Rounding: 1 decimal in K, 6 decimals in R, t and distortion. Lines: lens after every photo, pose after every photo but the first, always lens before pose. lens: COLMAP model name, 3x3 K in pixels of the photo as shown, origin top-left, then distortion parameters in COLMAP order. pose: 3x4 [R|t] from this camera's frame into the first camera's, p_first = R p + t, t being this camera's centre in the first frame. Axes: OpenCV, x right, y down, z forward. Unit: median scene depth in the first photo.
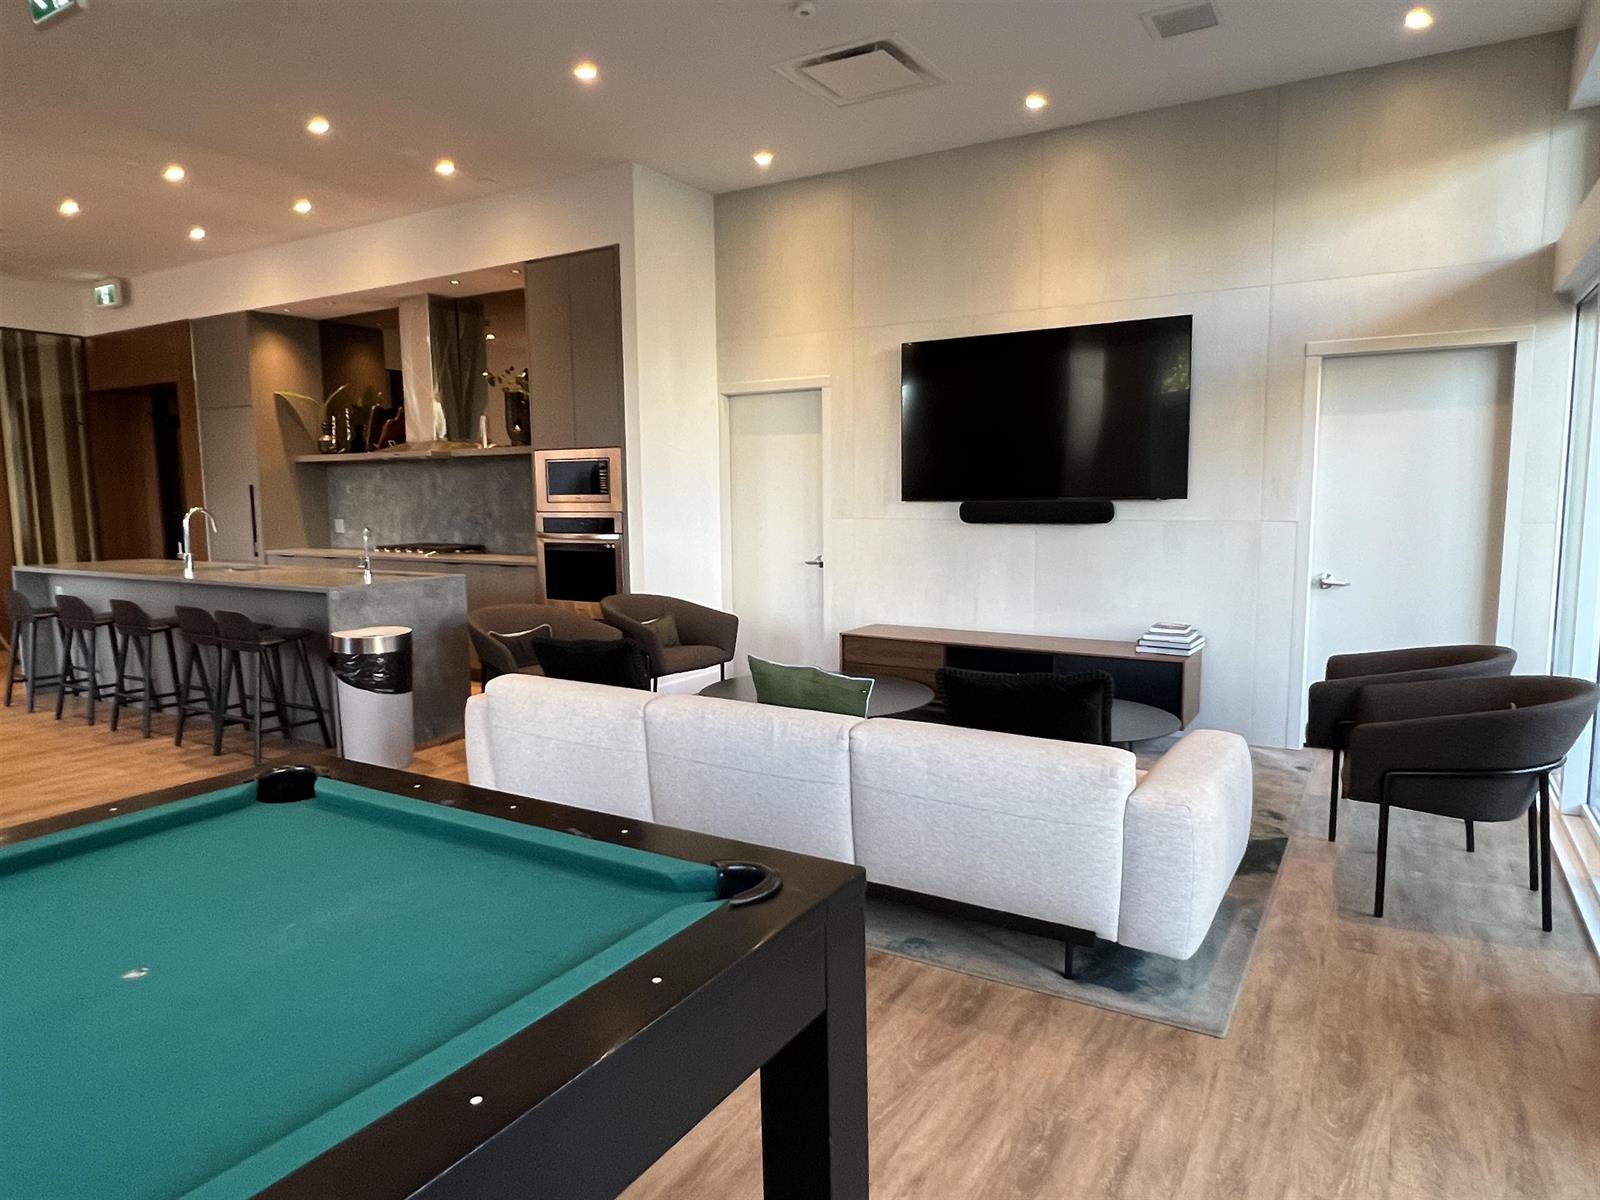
lens RADIAL K [[988.5, 0, 800.0], [0, 988.5, 600.0], [0, 0, 1]] dist [-0.003501, -0.000669]
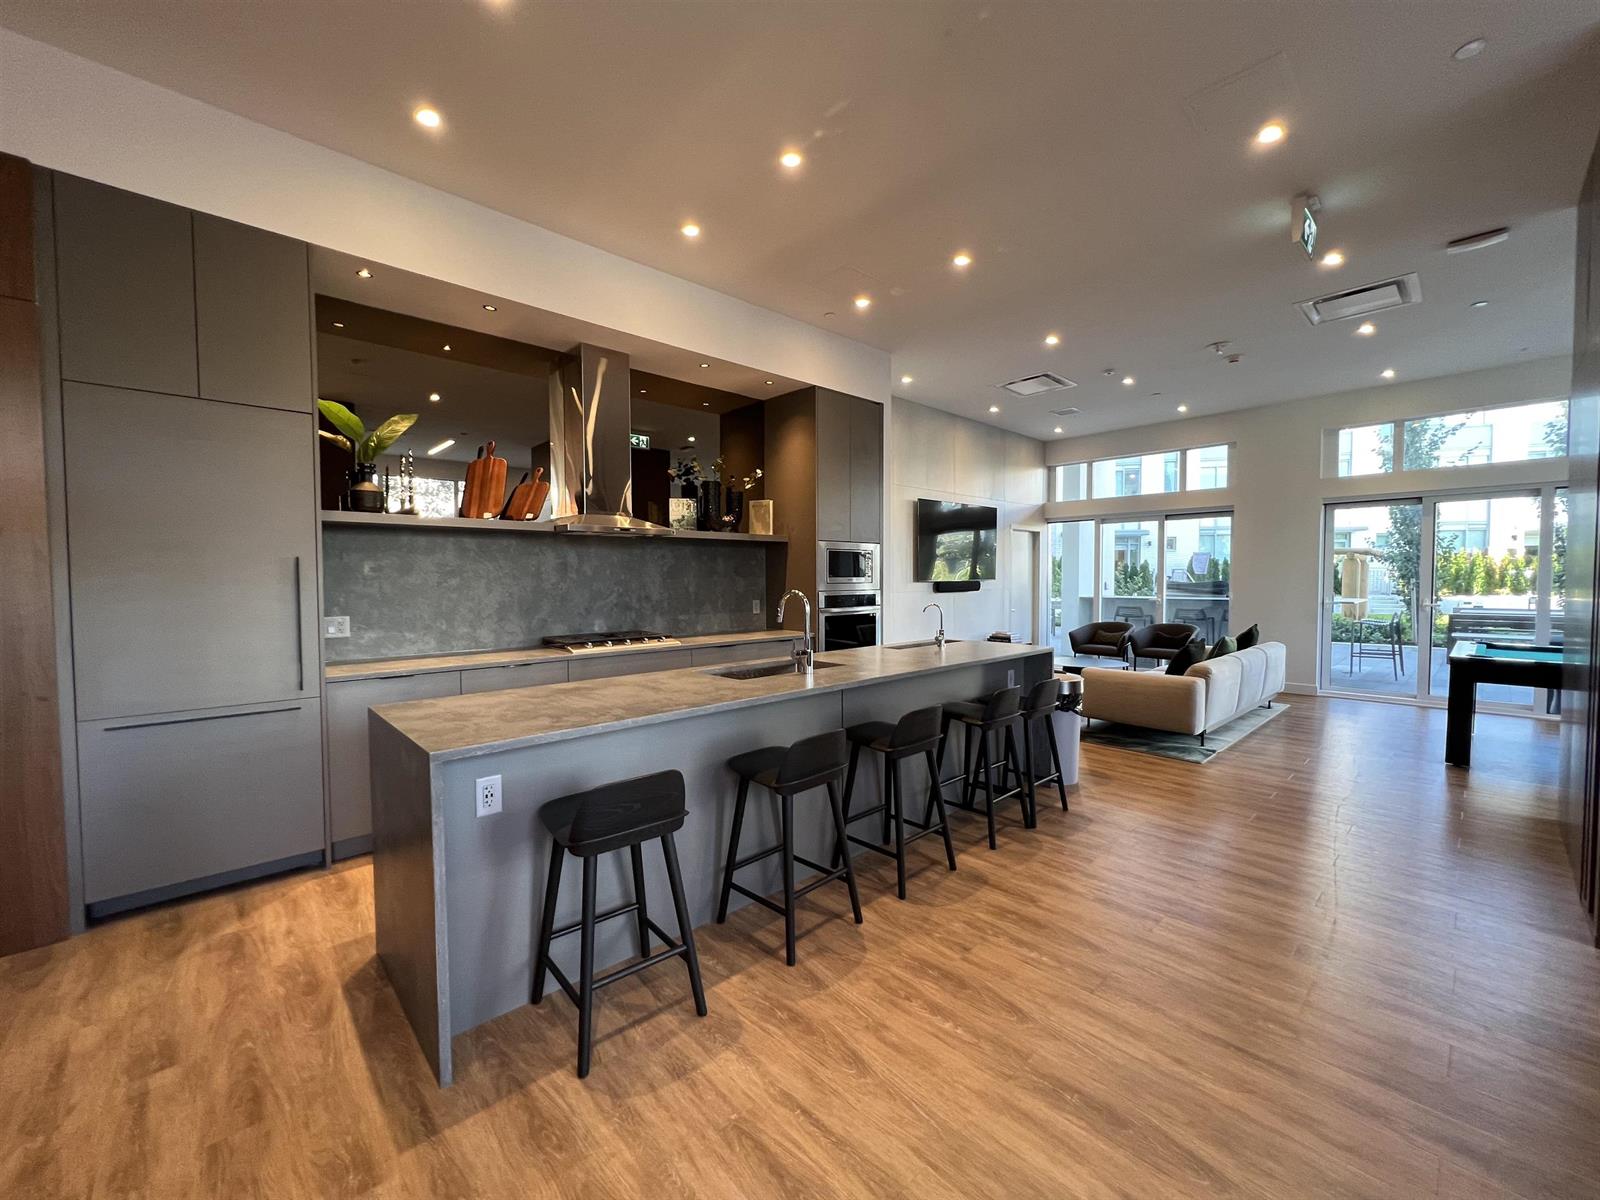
lens RADIAL K [[654.2, 0, 800.0], [0, 654.2, 600.0], [0, 0, 1]] dist [0.039180, 0.000020]
pose [[0.285262, -0.029162, 0.958006, -1.041169], [0.105884, 0.994378, -0.001260, -0.080310], [-0.952583, 0.101797, 0.286746, 0.795700]]
